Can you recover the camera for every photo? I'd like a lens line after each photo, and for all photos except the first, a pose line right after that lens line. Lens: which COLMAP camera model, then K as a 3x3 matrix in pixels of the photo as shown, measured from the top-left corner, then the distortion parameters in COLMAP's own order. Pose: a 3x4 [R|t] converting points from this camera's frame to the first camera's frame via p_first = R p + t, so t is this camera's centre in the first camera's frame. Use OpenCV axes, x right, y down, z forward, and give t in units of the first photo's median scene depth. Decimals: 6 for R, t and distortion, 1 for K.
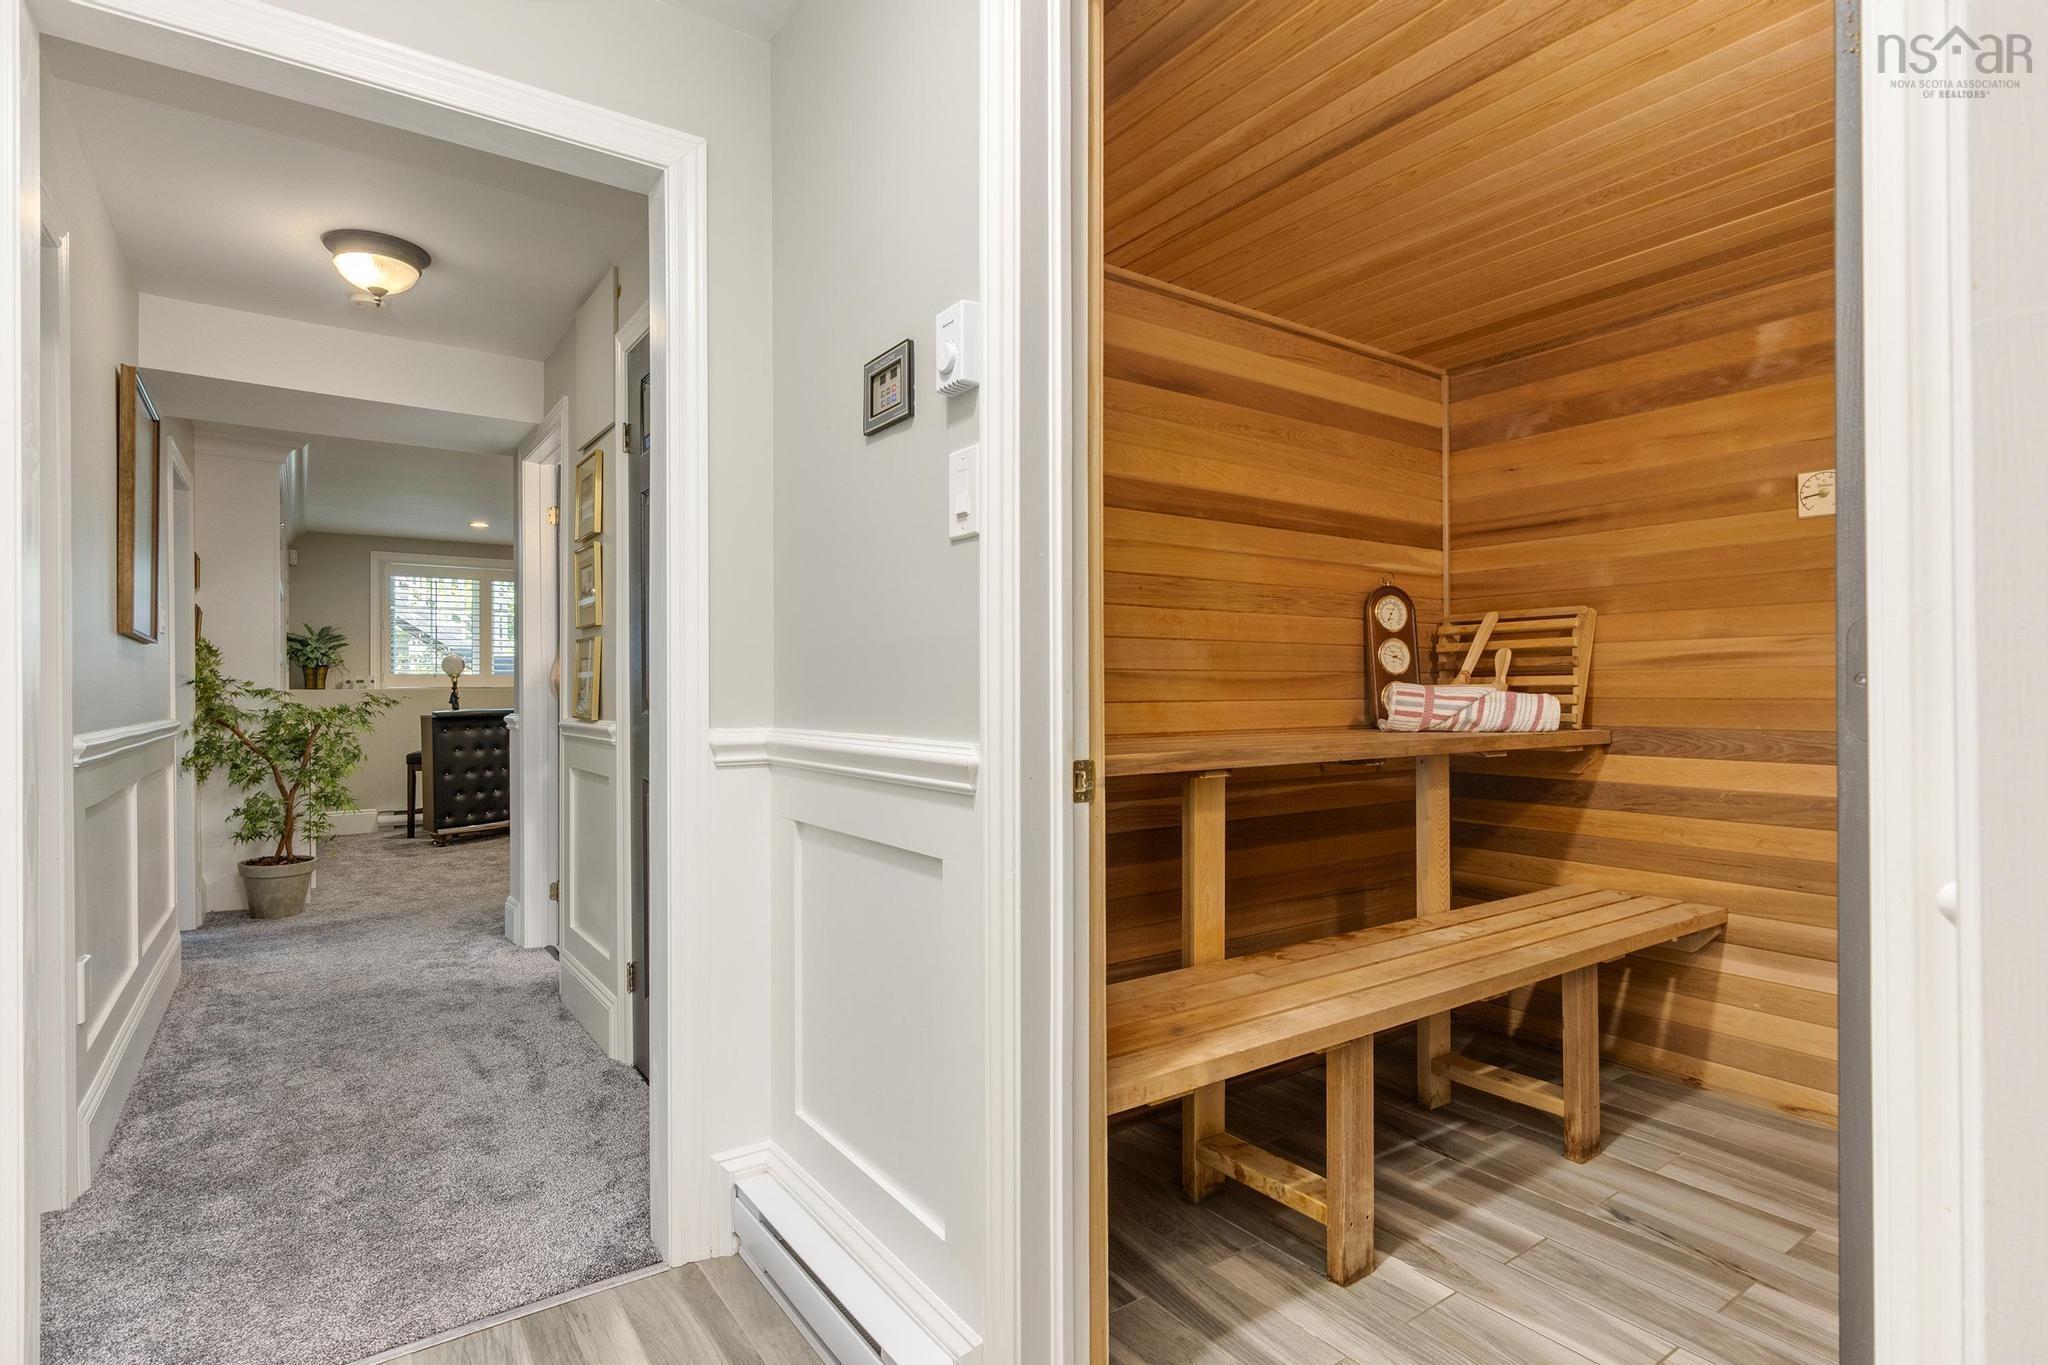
lens RADIAL K [[1017.5, 0, 1026.2], [0, 1017.5, 690.3], [0, 0, 1]] dist [-0.002367, 0.001100]
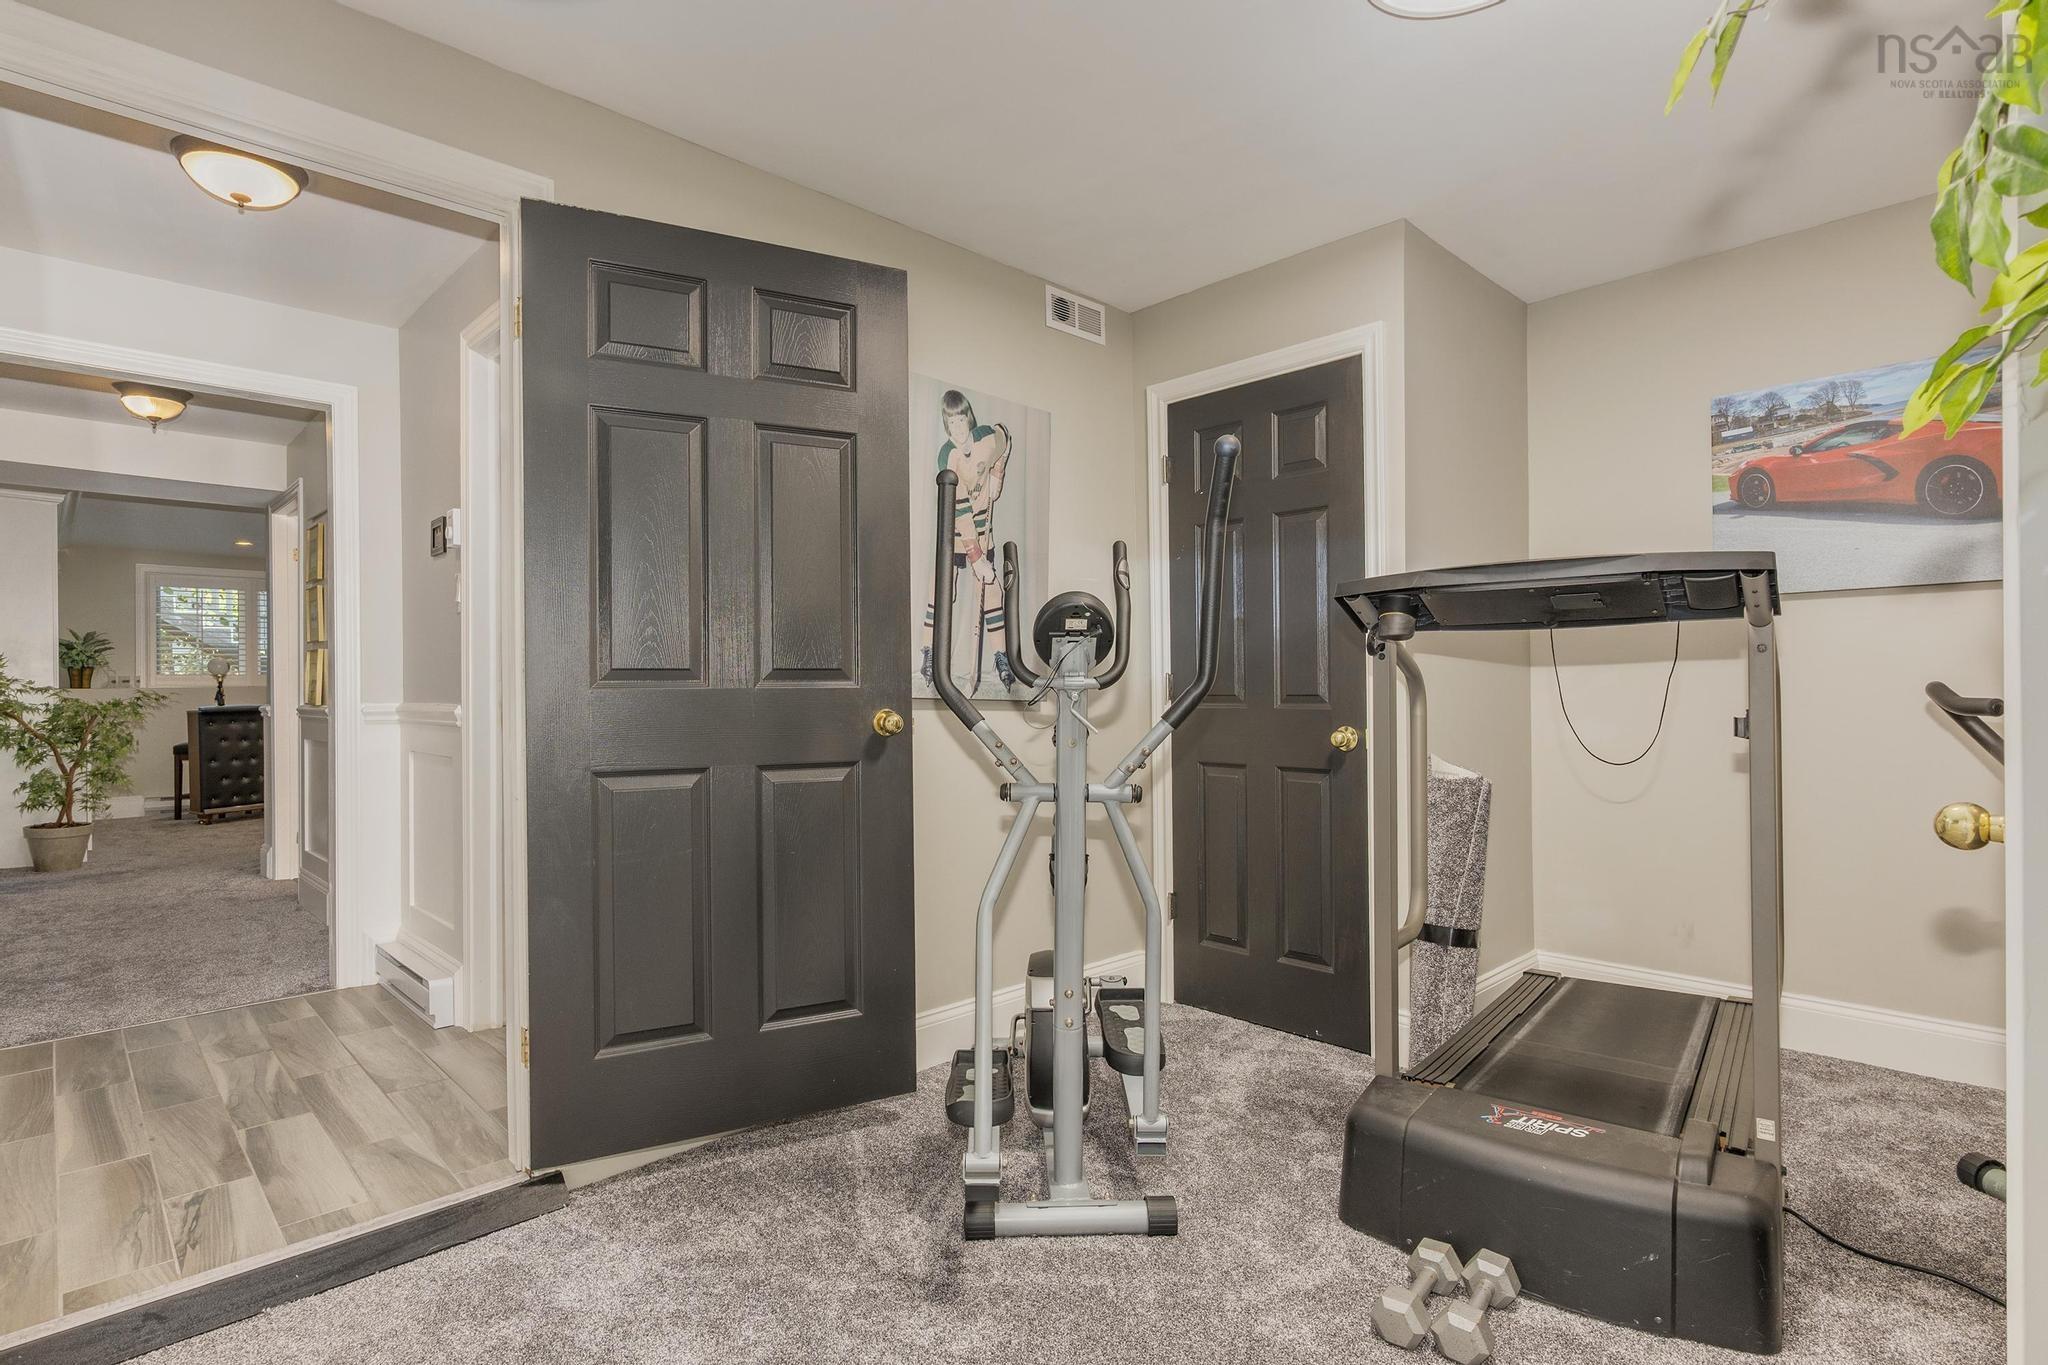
lens RADIAL K [[1017.5, 0, 1026.2], [0, 1017.5, 690.3], [0, 0, 1]] dist [-0.002367, 0.001100]
pose [[0.988225, -0.004416, 0.152943, 0.230958], [0.004367, 0.999990, 0.000654, 0.007253], [-0.152945, 0.000021, 0.988235, -0.389913]]
